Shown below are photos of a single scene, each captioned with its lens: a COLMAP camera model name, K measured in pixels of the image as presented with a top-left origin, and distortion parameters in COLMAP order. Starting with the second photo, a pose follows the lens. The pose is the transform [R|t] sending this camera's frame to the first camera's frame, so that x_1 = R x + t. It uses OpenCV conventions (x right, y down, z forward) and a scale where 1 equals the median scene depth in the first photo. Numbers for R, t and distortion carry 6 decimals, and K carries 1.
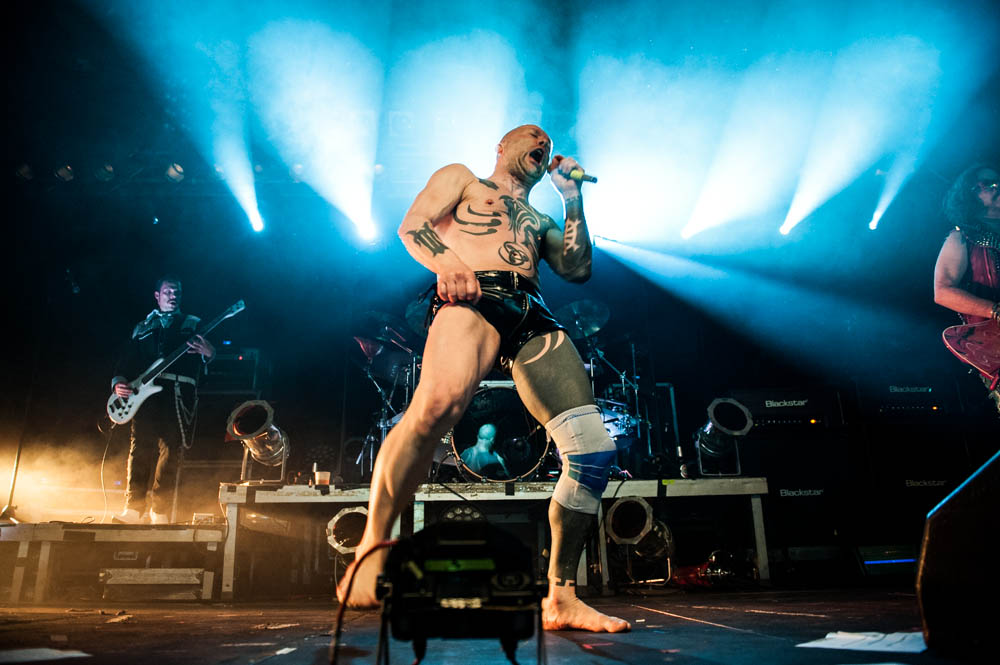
lens RADIAL K [[681.6, 0, 499.2], [0, 681.6, 335.5], [0, 0, 1]] dist [-0.046976, -0.001626]
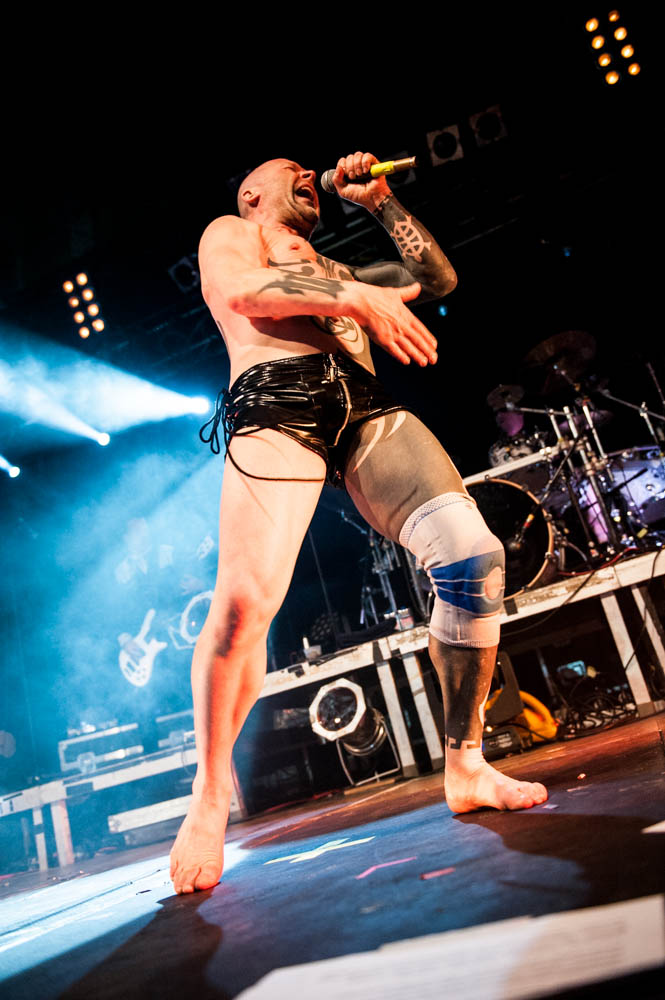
lens RADIAL K [[785.0, 0, 334.6], [0, 785.0, 497.5], [0, 0, 1]] dist [-0.021466, 0.000292]
pose [[0.884968, -0.329496, -0.329036, 0.173378], [0.349083, 0.937092, 0.000484, 0.040134], [0.308177, -0.115290, 0.944317, 0.115115]]
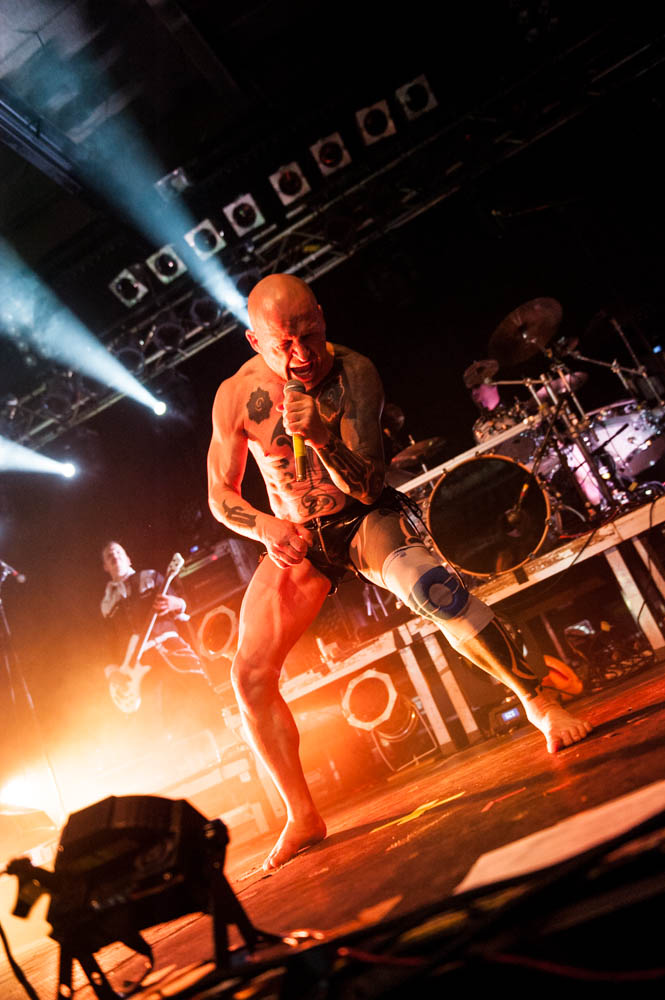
lens RADIAL K [[833.2, 0, 336.1], [0, 833.2, 499.0], [0, 0, 1]] dist [-0.006088, -0.008052]
pose [[0.843831, -0.452460, -0.288494, 0.156473], [0.481126, 0.876016, 0.033367, 0.010481], [0.237628, -0.166958, 0.956900, 0.029897]]
